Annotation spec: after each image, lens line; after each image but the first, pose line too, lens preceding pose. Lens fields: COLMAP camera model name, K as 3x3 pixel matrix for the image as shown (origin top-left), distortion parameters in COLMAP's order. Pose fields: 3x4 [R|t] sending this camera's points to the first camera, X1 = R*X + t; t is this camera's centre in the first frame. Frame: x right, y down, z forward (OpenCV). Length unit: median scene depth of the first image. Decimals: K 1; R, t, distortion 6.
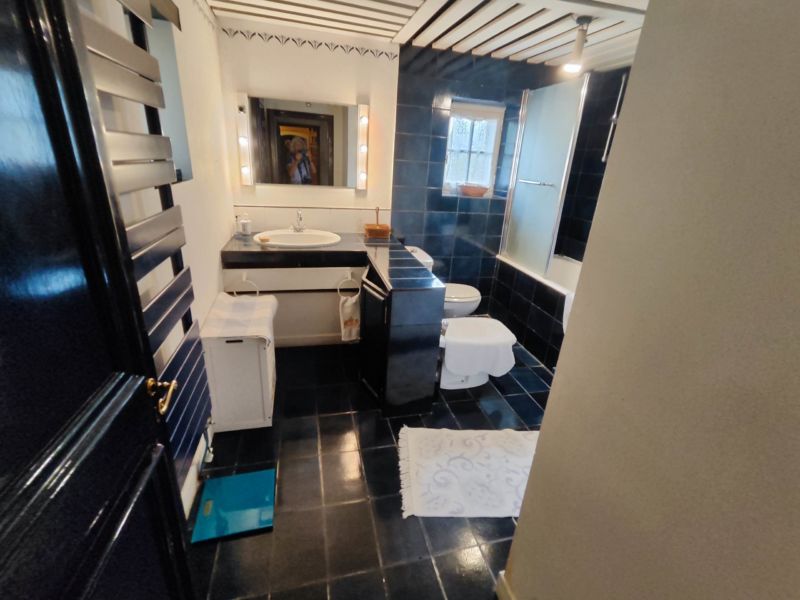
lens RADIAL K [[366.1, 0, 401.6], [0, 366.1, 300.8], [0, 0, 1]] dist [-0.003401, 0.002931]
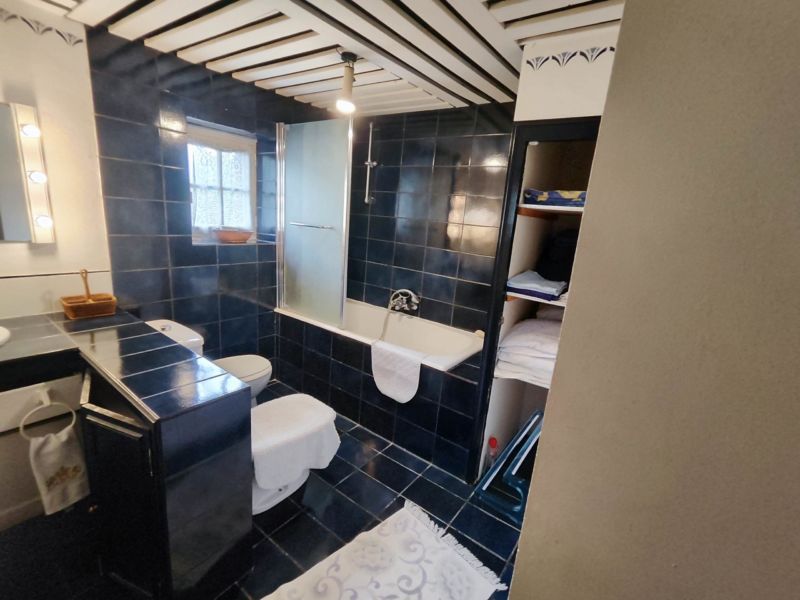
lens RADIAL K [[366.1, 0, 401.2], [0, 366.1, 300.3], [0, 0, 1]] dist [-0.003401, 0.002931]
pose [[0.773375, -0.147857, 0.616465, -0.040735], [0.200570, 0.979537, -0.016683, -0.088158], [-0.601384, 0.136547, 0.787205, 0.195759]]
